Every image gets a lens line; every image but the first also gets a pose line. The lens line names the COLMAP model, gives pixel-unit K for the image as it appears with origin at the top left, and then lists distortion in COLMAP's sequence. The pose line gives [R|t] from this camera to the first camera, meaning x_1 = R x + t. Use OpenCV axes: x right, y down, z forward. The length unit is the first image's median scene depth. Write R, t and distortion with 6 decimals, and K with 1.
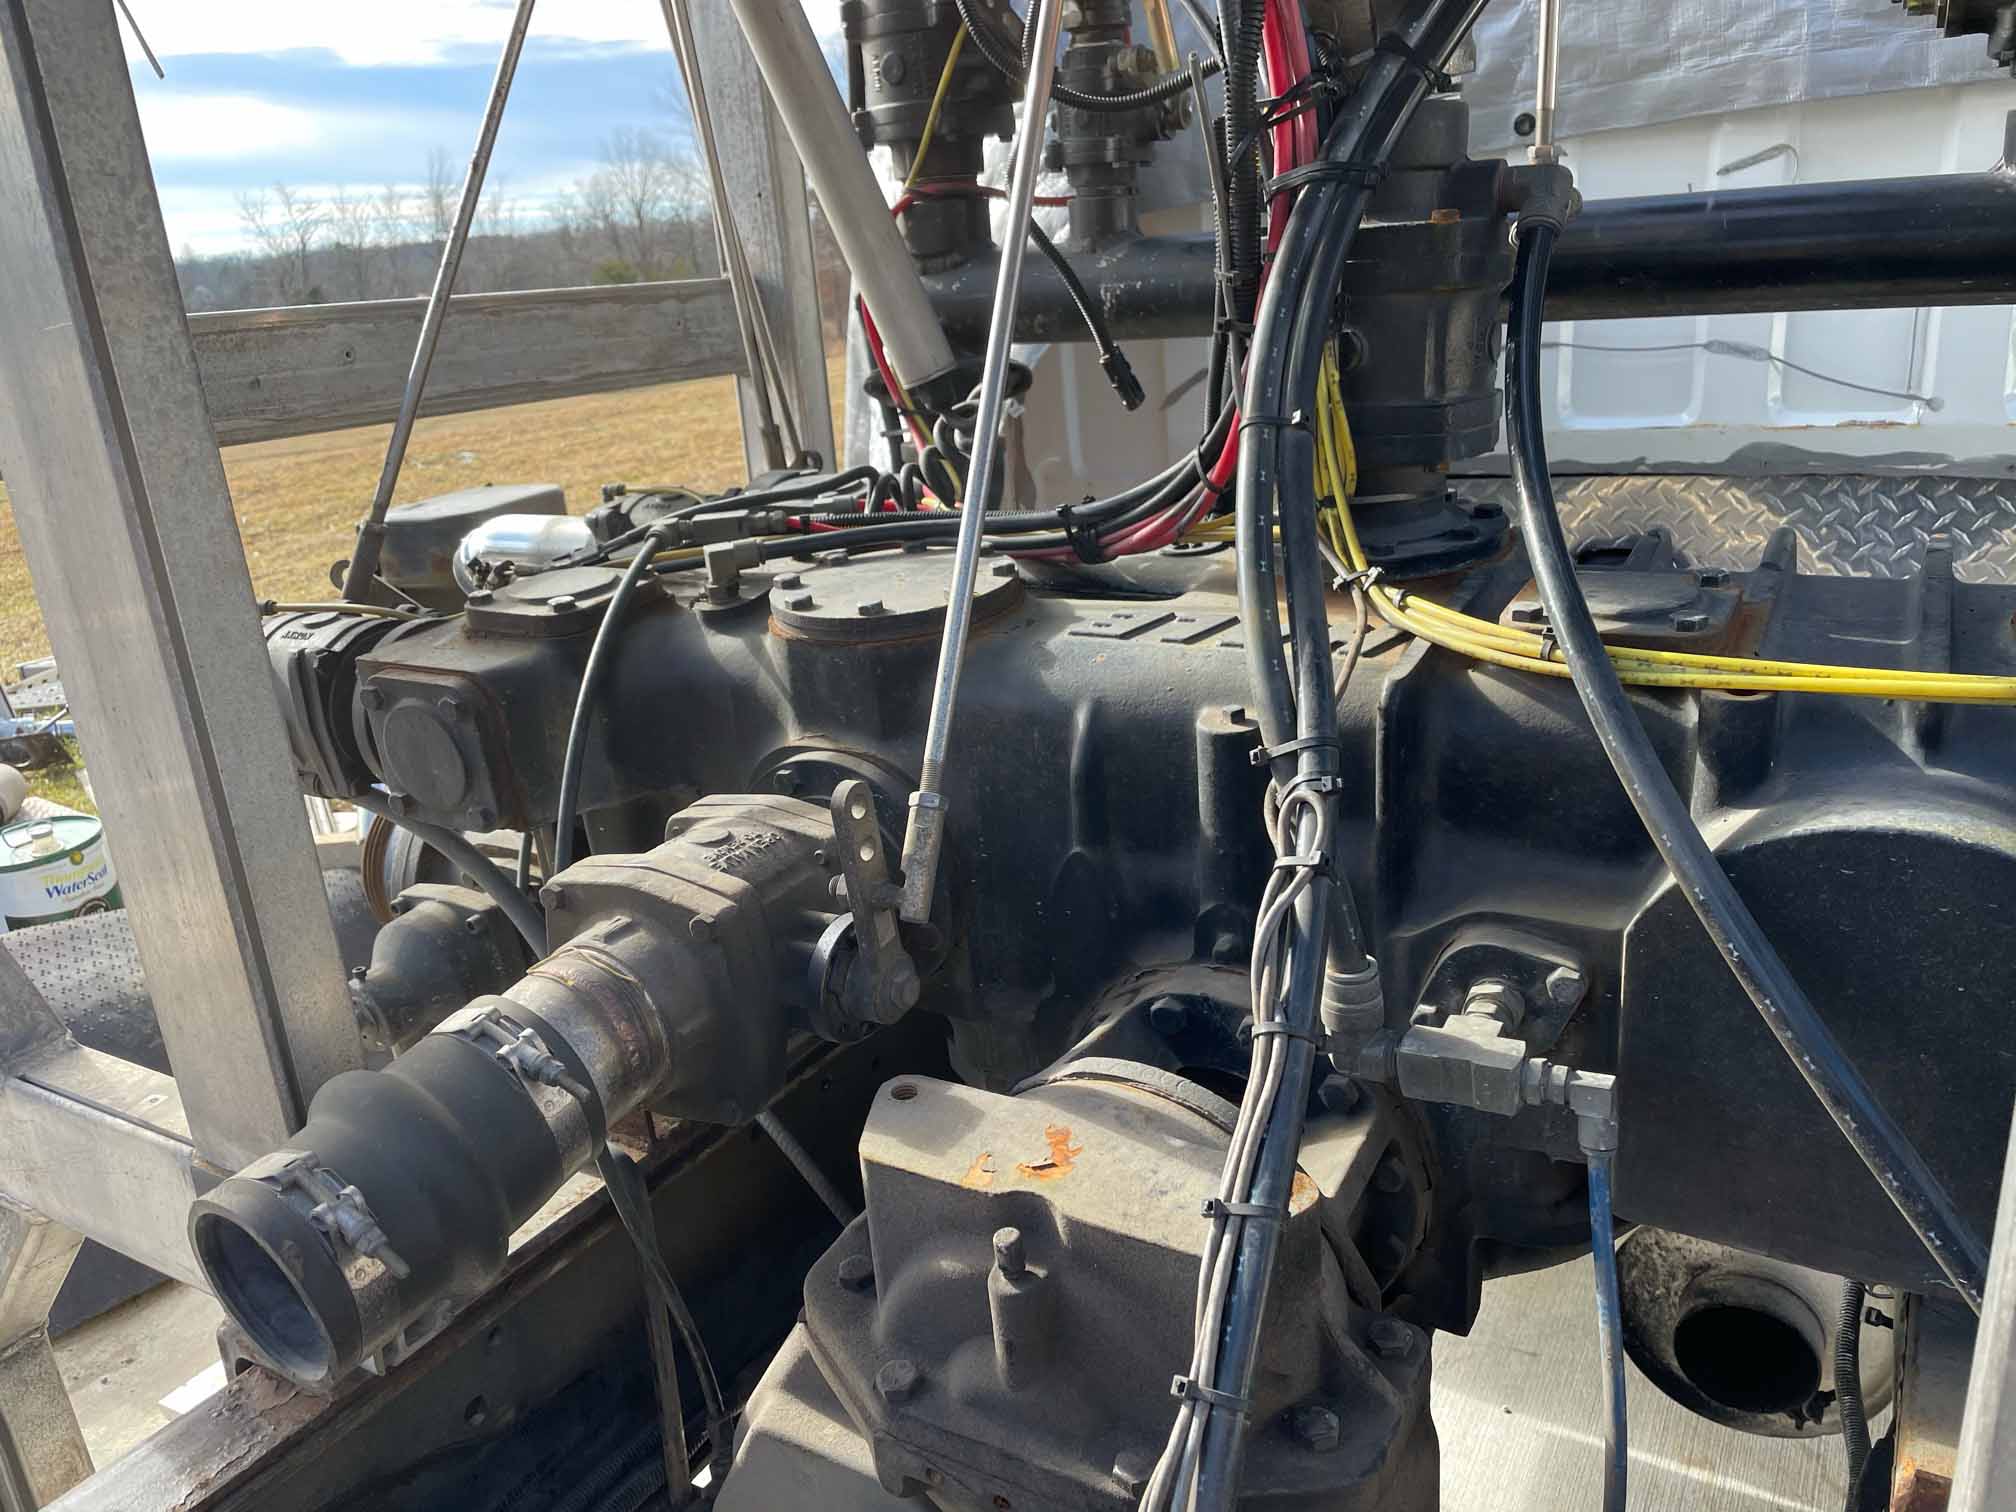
lens RADIAL K [[1523.5, 0, 1000.7], [0, 1523.5, 765.1], [0, 0, 1]] dist [0.098554, -0.129352]
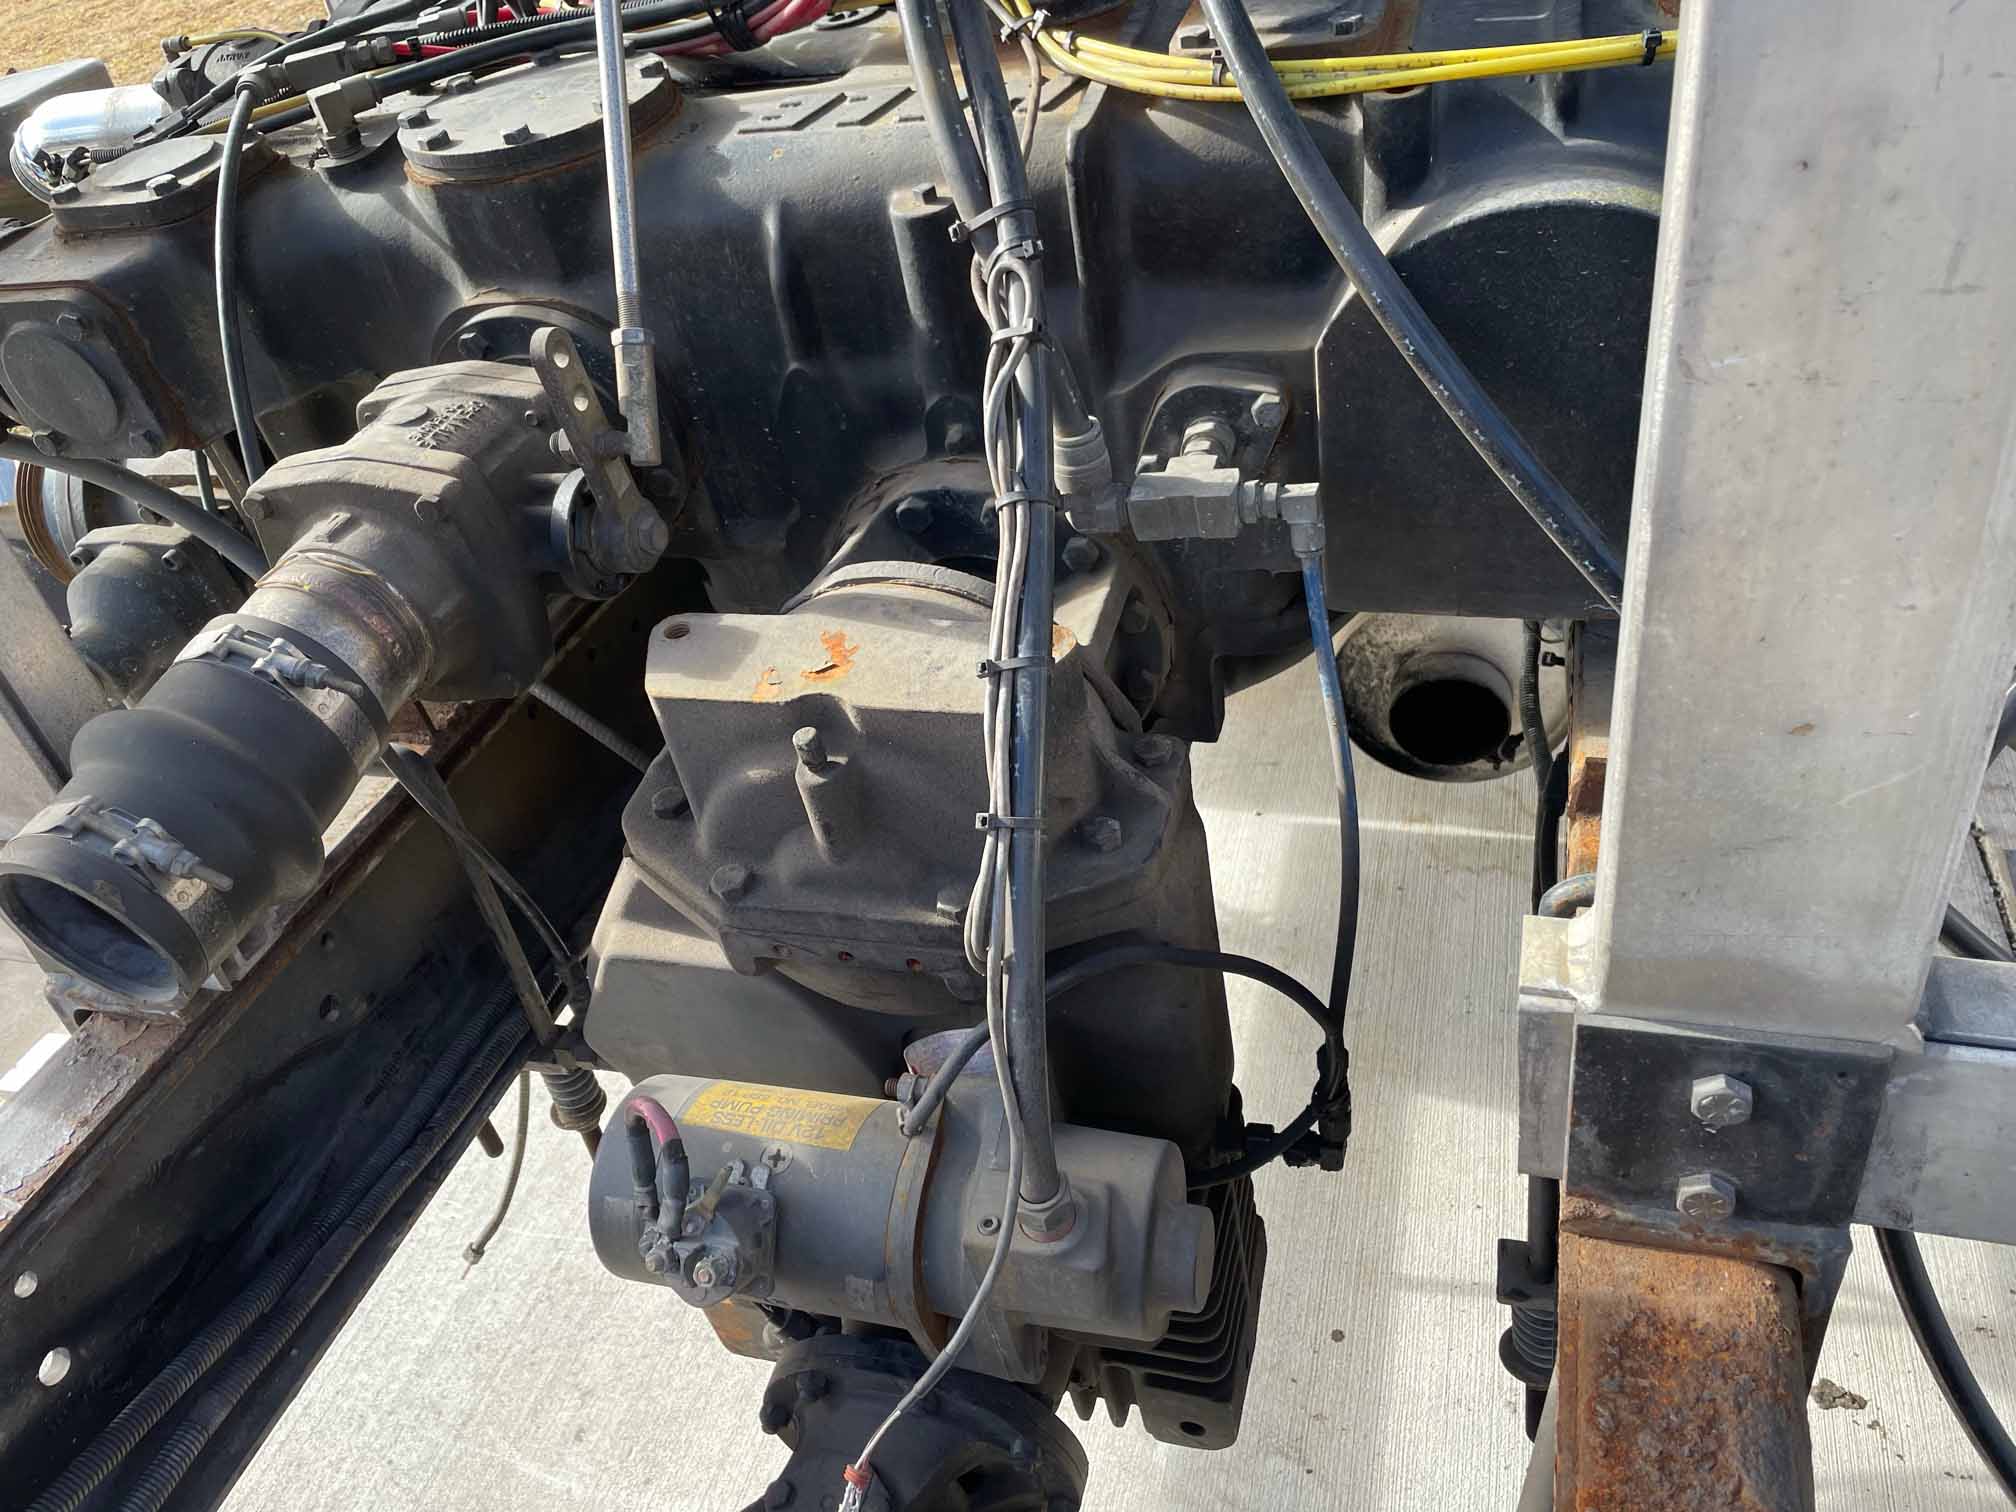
lens RADIAL K [[1524.8, 0, 1002.6], [0, 1524.8, 745.7], [0, 0, 1]] dist [0.085968, -0.115391]
pose [[0.967926, -0.207421, 0.141759, -0.012301], [0.158409, 0.941818, 0.296453, 0.015218], [-0.195002, -0.264489, 0.944468, -0.033043]]
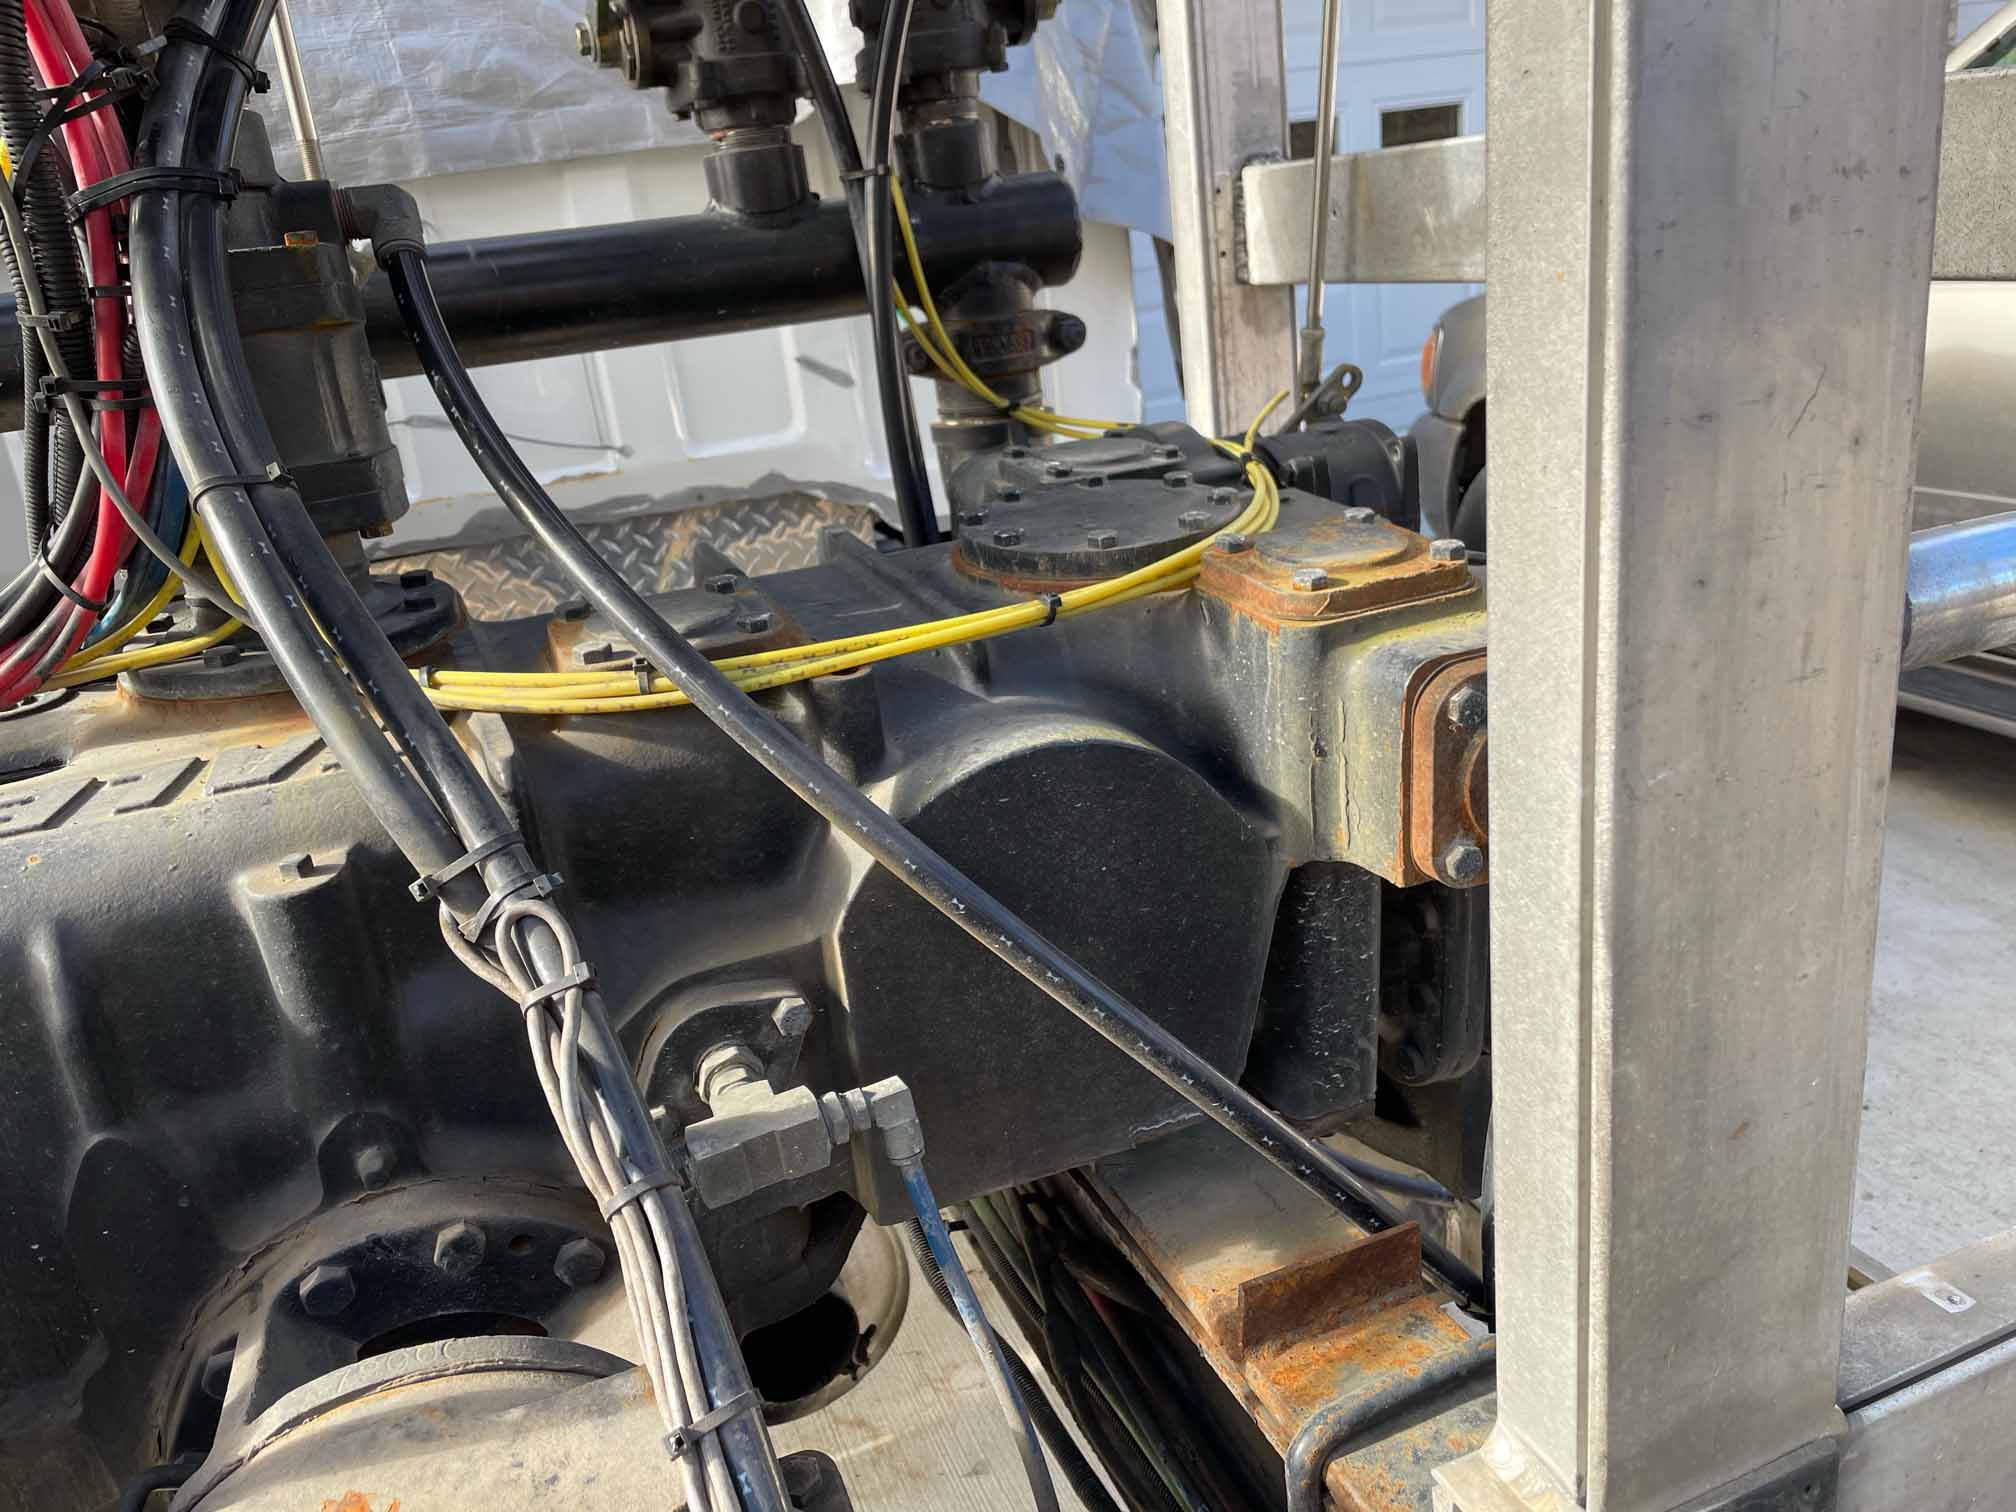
lens RADIAL K [[1524.8, 0, 1002.6], [0, 1524.8, 745.7], [0, 0, 1]] dist [0.085968, -0.115391]
pose [[0.617946, -0.253652, 0.744179, -0.186982], [0.320156, 0.945679, 0.056483, -0.021779], [-0.718082, 0.203350, 0.665587, 0.238564]]
